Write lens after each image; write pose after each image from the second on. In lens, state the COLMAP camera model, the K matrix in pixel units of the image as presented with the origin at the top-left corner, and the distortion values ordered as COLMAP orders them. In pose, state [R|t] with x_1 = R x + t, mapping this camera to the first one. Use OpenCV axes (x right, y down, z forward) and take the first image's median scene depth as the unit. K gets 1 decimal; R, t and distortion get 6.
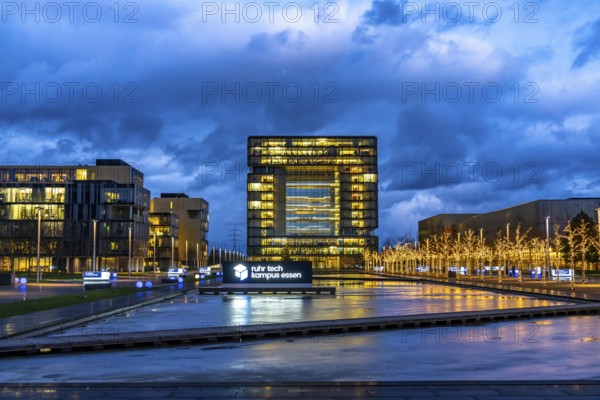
lens RADIAL K [[677.8, 0, 300.0], [0, 677.8, 200.0], [0, 0, 1]] dist [0.003673, 0.002427]
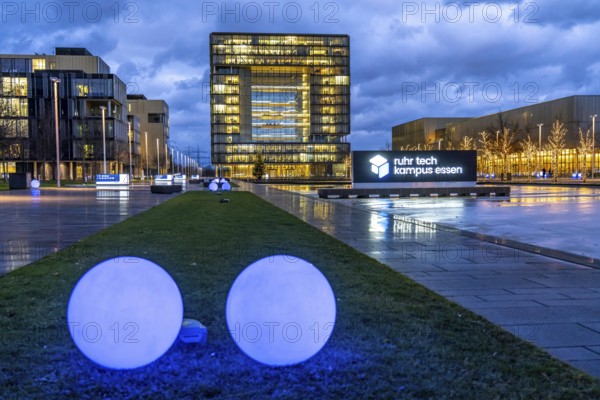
lens RADIAL K [[653.4, 0, 288.3], [0, 653.4, 206.8], [0, 0, 1]] dist [0.017827, -0.014951]
pose [[0.994210, -0.011664, 0.106817, -0.069273], [-0.003364, 0.990225, 0.139436, 0.014839], [-0.107399, -0.138988, 0.984453, 0.093254]]
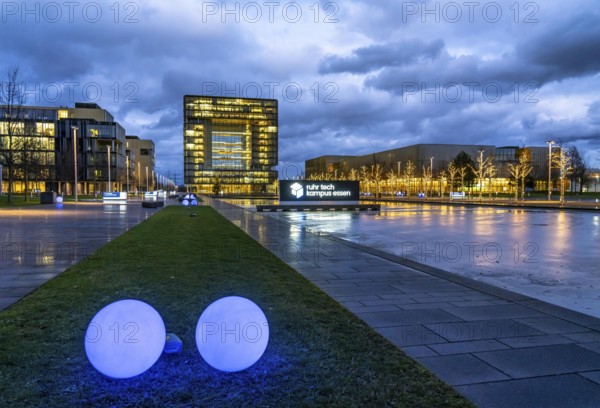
lens RADIAL K [[435.2, 0, 282.5], [0, 435.2, 206.4], [0, 0, 1]] dist [-0.000140, -0.000218]
pose [[0.977424, -0.004178, 0.211244, -0.069350], [-0.022818, 0.991870, 0.125194, 0.012741], [-0.210050, -0.127188, 0.969382, 0.093373]]
